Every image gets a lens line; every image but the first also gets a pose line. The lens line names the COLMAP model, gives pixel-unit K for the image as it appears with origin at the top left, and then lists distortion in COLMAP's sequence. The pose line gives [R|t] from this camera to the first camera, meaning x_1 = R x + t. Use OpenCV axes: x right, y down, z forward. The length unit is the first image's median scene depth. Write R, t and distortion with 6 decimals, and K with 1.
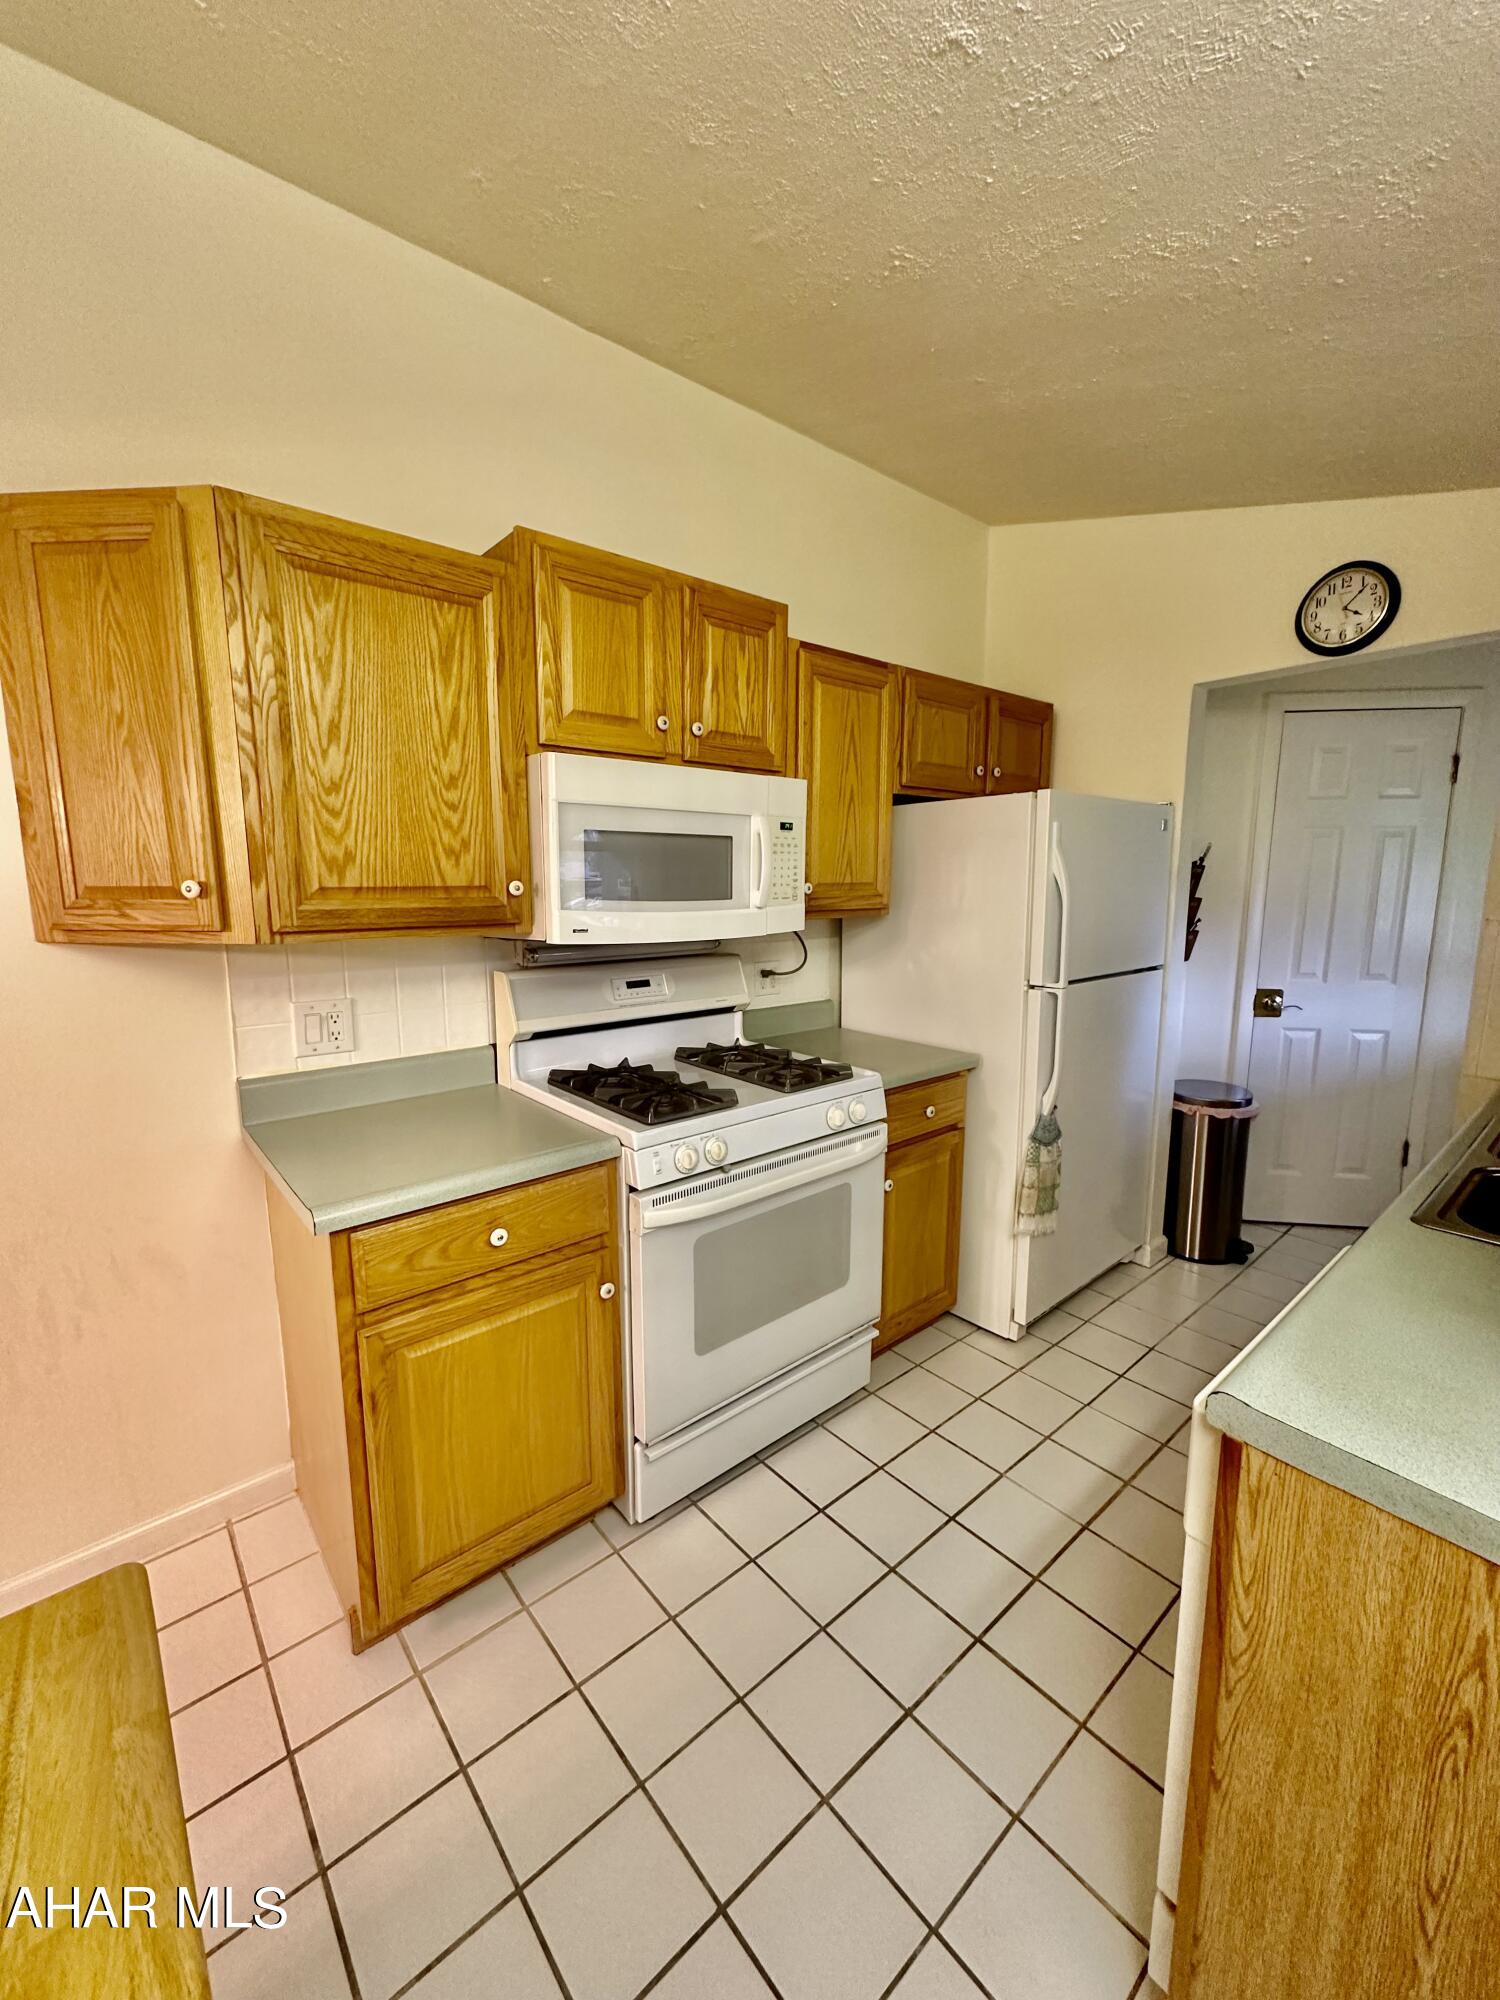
lens RADIAL K [[799.9, 0, 748.6], [0, 799.9, 999.0], [0, 0, 1]] dist [-0.005157, 0.001341]
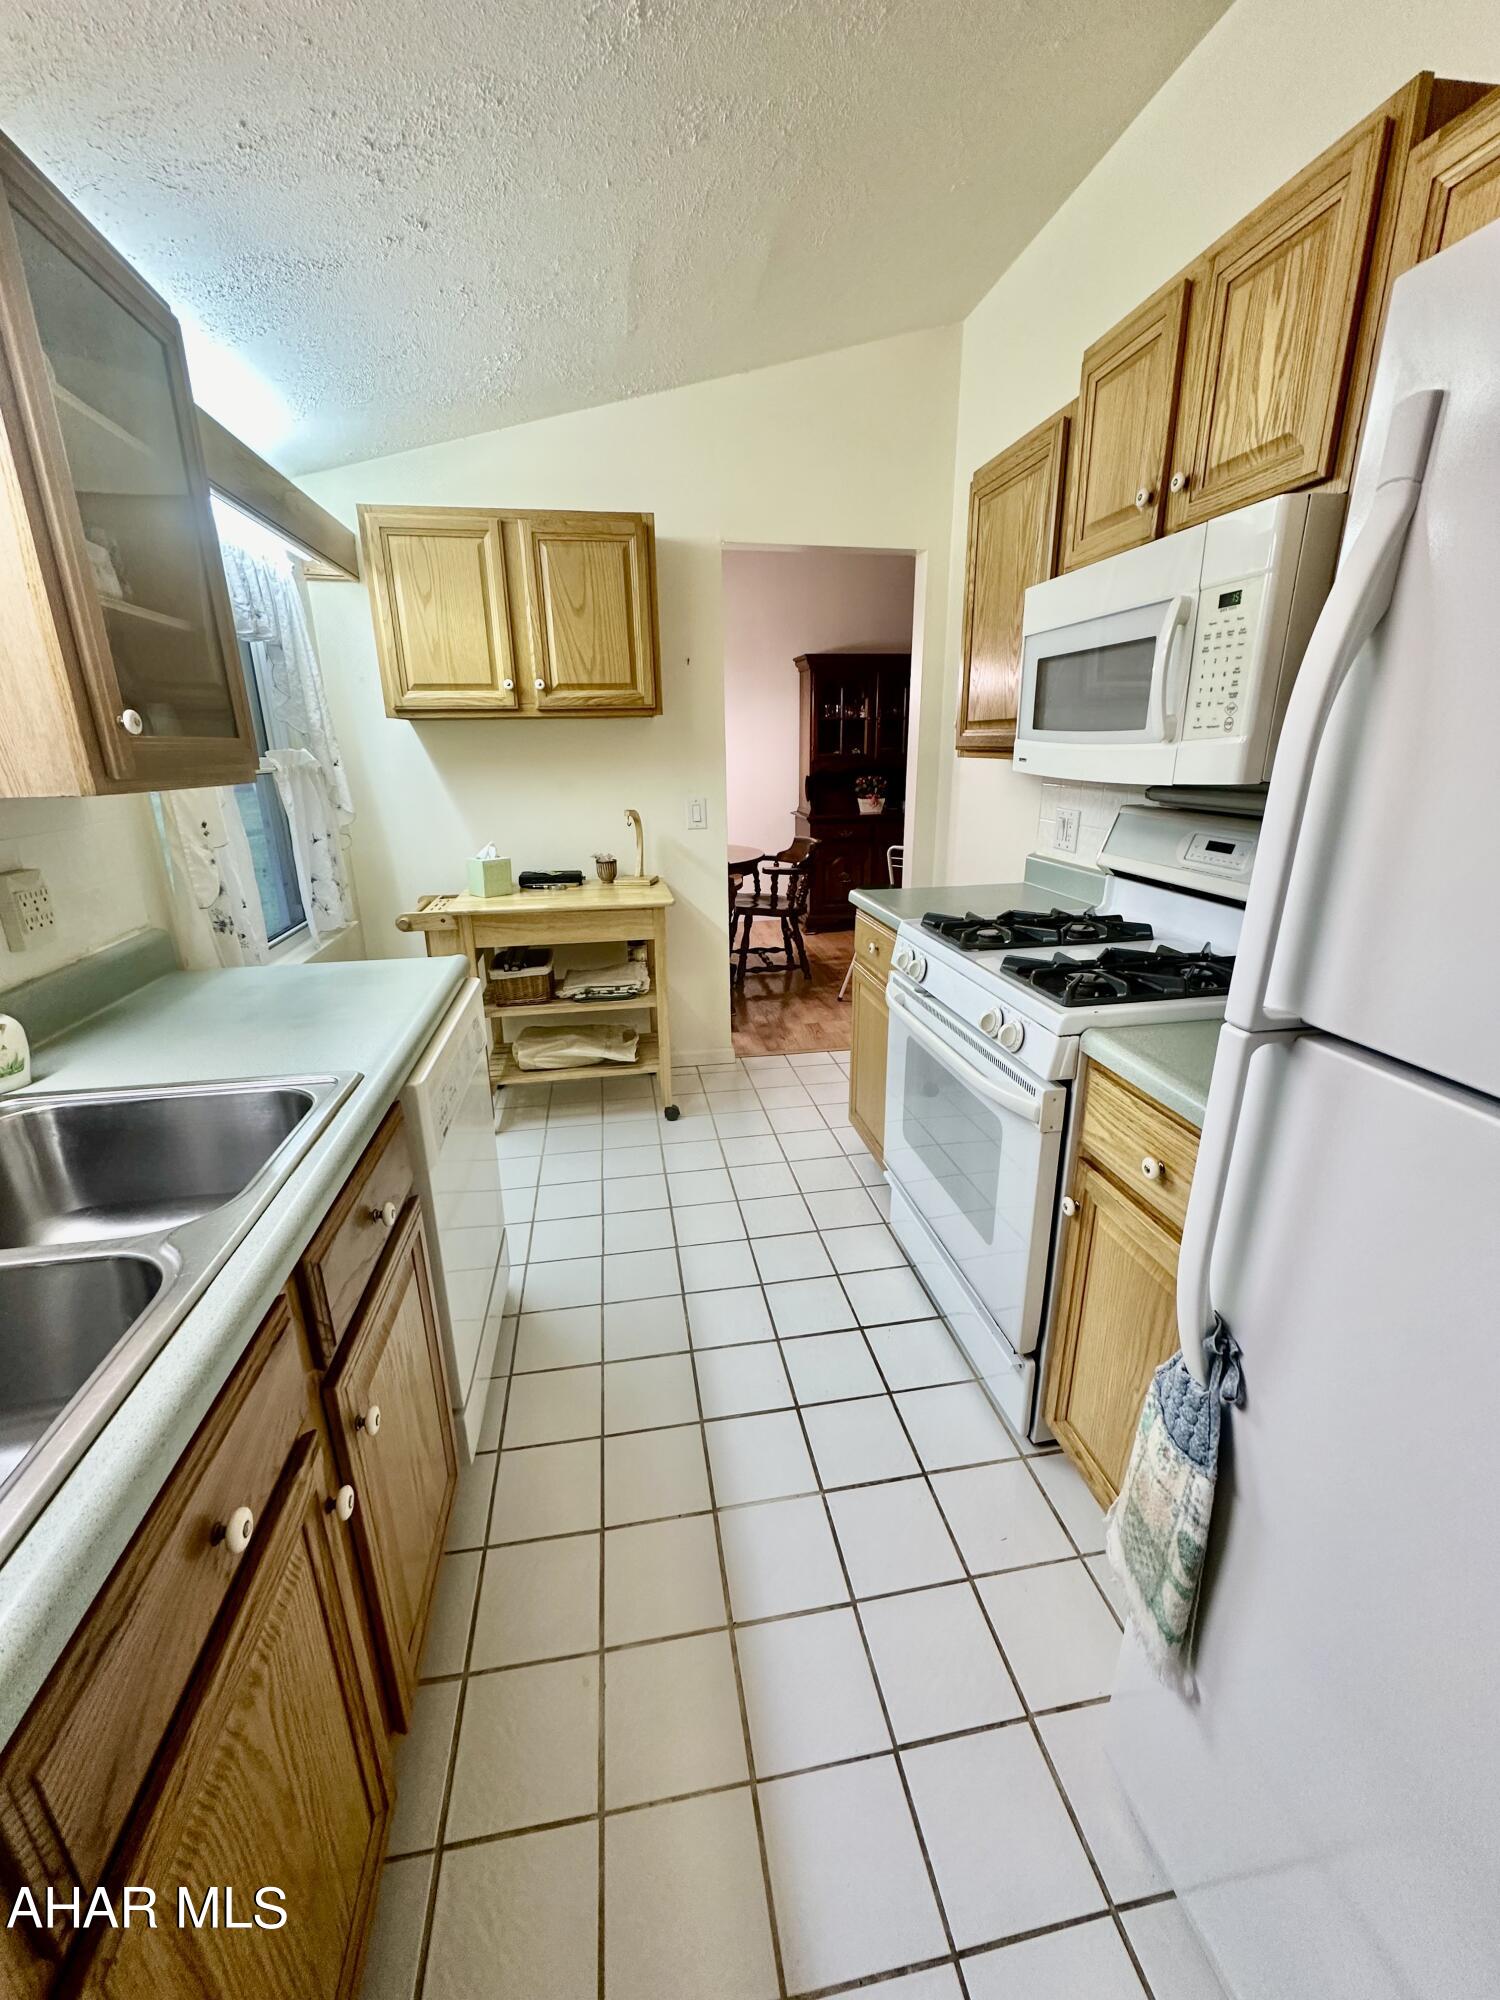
lens RADIAL K [[799.9, 0, 751.3], [0, 799.9, 1000.9], [0, 0, 1]] dist [-0.005157, 0.001341]
pose [[-0.510322, 0.268742, -0.816915, 1.037634], [-0.118855, 0.918763, 0.376494, -0.162400], [0.851731, 0.289227, -0.436923, 1.370173]]
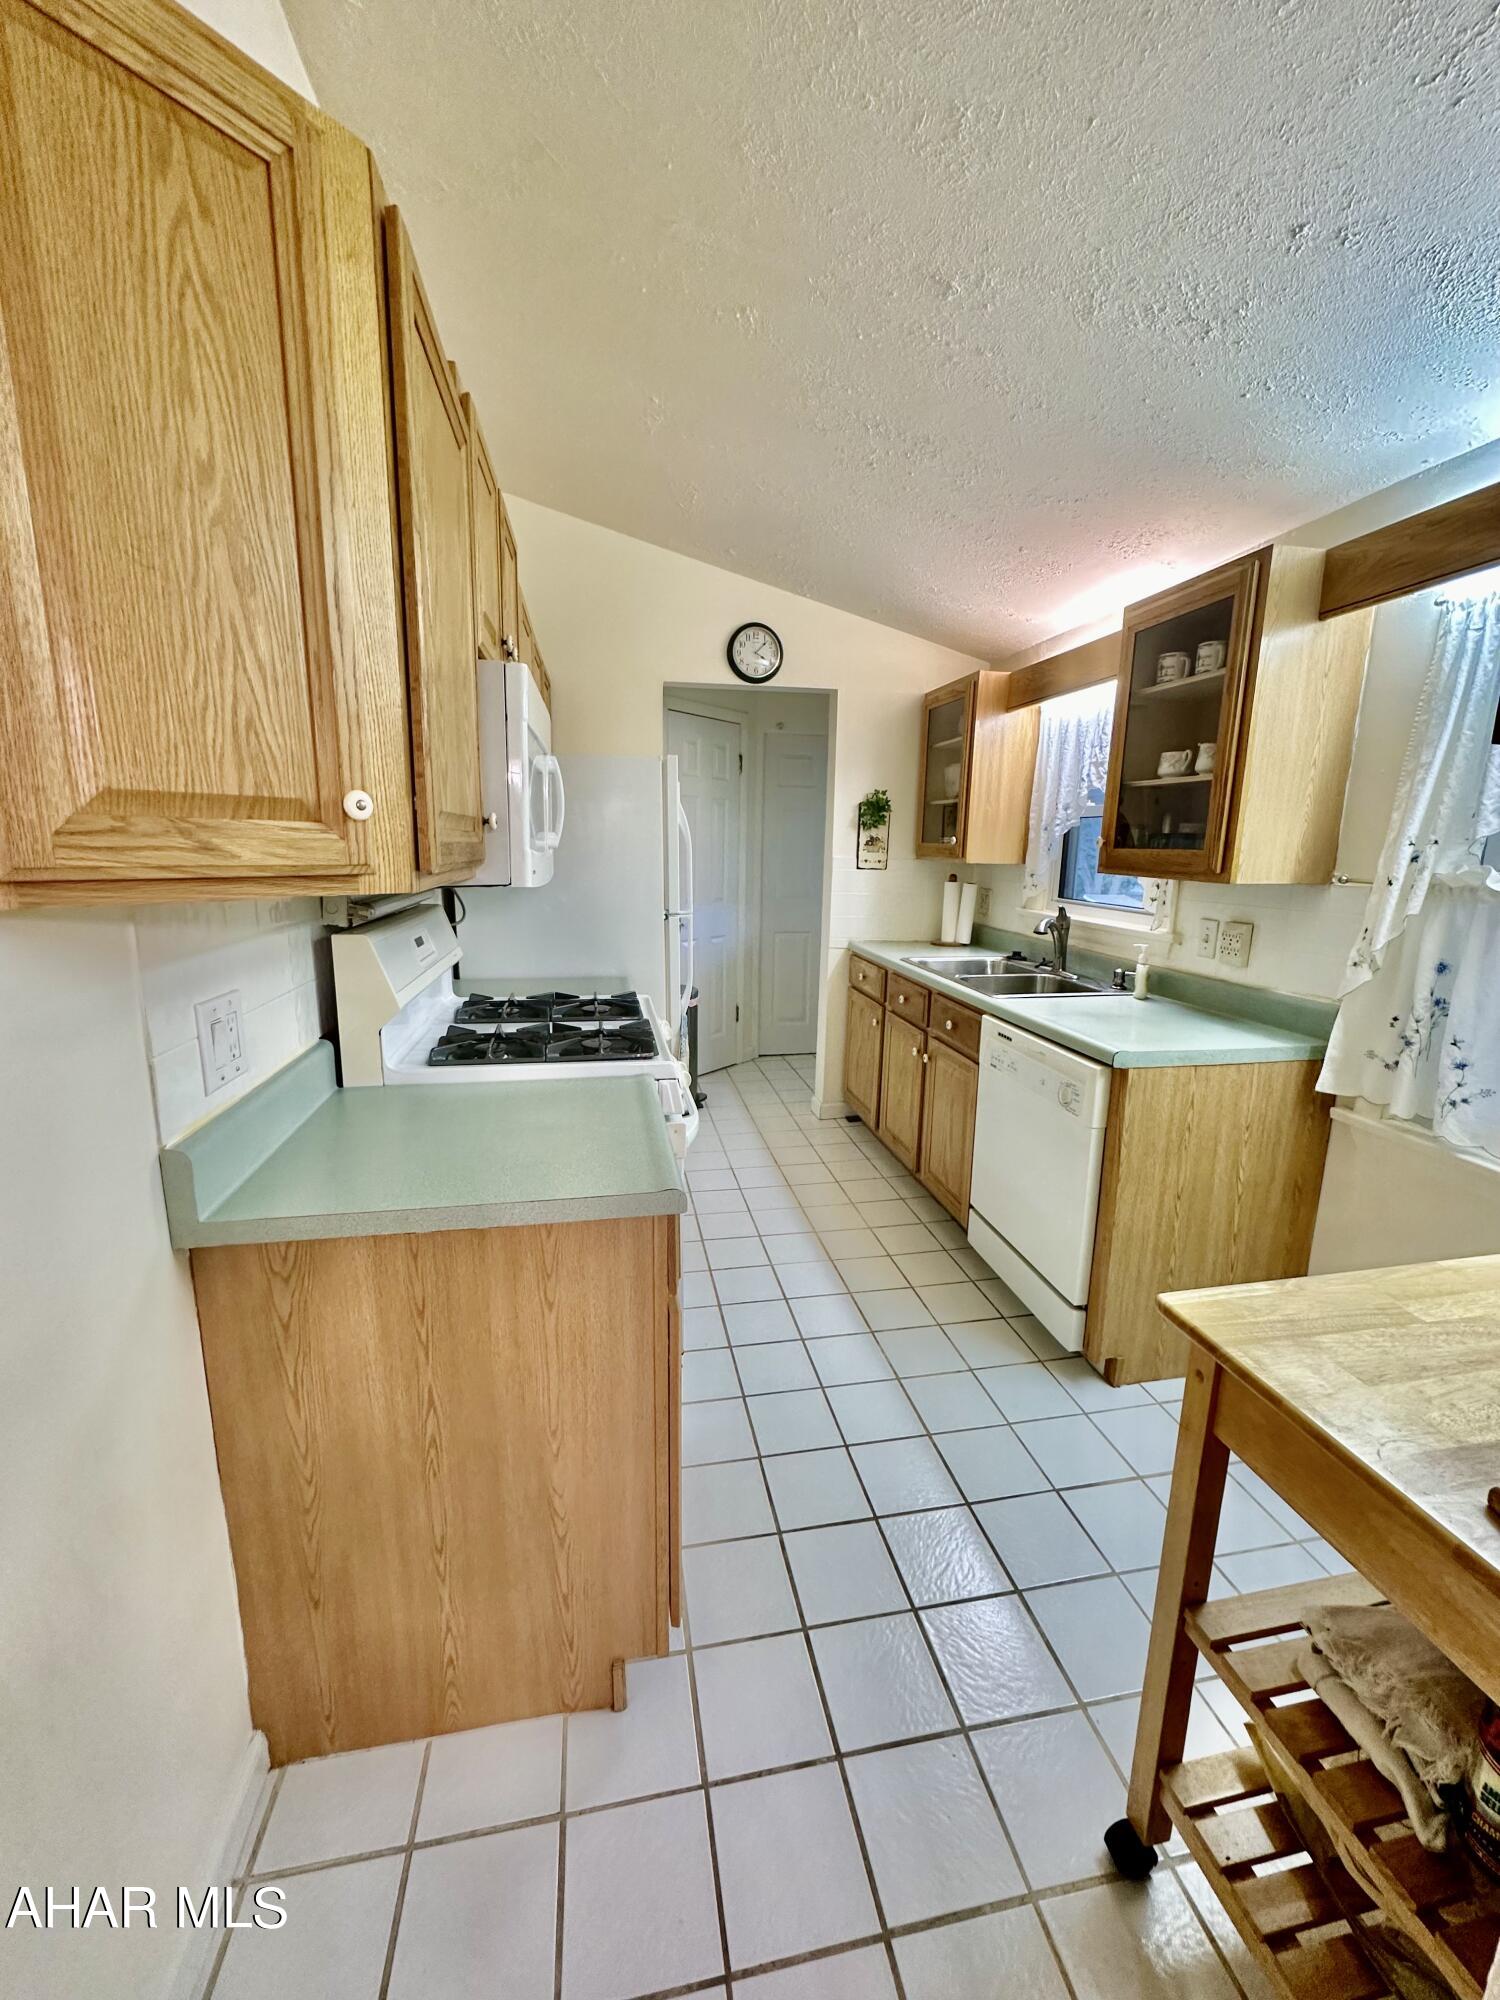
lens RADIAL K [[799.9, 0, 751.0], [0, 799.9, 999.9], [0, 0, 1]] dist [-0.005157, 0.001341]
pose [[0.496834, -0.159287, 0.853102, -0.955811], [0.114373, 0.986456, 0.117577, -0.023047], [-0.860276, 0.039156, 0.508323, 0.373977]]
